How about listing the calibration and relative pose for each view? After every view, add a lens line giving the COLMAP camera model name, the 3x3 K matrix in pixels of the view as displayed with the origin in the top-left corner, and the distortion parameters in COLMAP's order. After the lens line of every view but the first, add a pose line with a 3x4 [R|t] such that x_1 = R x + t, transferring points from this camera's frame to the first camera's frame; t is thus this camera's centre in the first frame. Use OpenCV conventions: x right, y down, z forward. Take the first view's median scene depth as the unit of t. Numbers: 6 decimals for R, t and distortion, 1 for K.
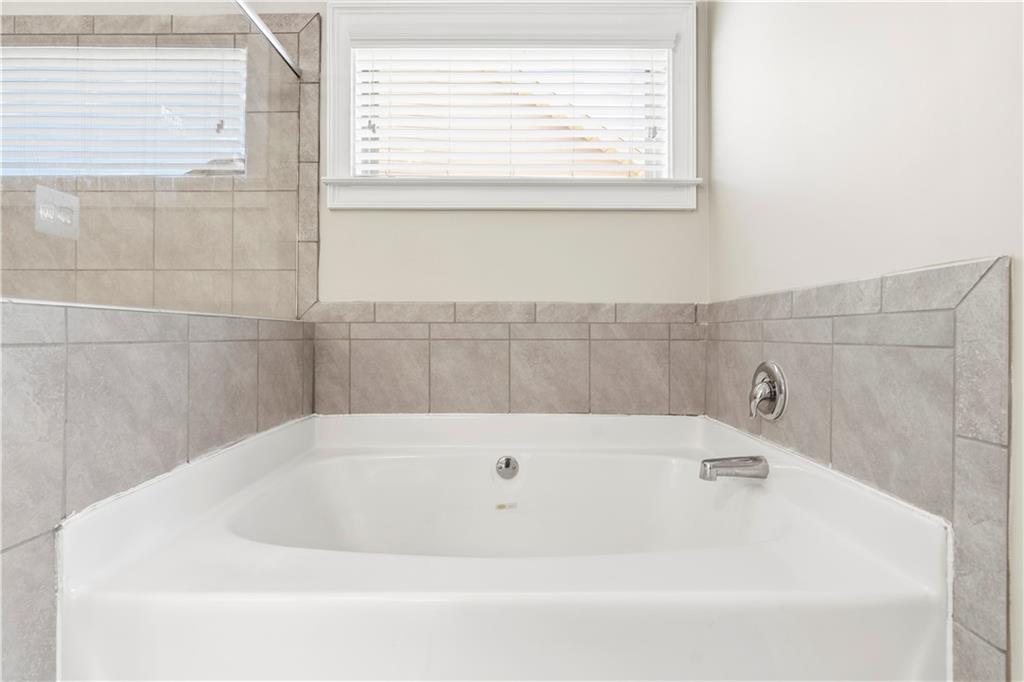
lens RADIAL K [[476.6, 0, 508.0], [0, 476.6, 331.8], [0, 0, 1]] dist [0.012109, 0.000715]
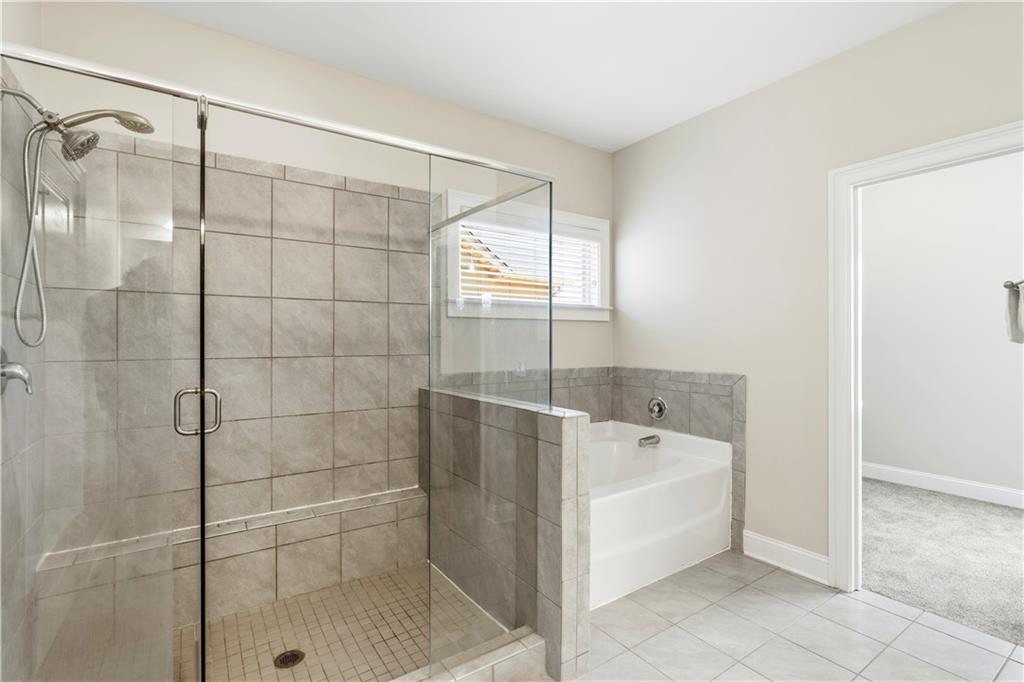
lens RADIAL K [[476.6, 0, 515.3], [0, 476.6, 342.8], [0, 0, 1]] dist [0.012109, 0.000715]
pose [[0.814852, -0.007175, 0.579625, -1.489641], [-0.000078, 0.999922, 0.012489, -0.248163], [-0.579670, -0.010222, 0.814787, -0.594027]]
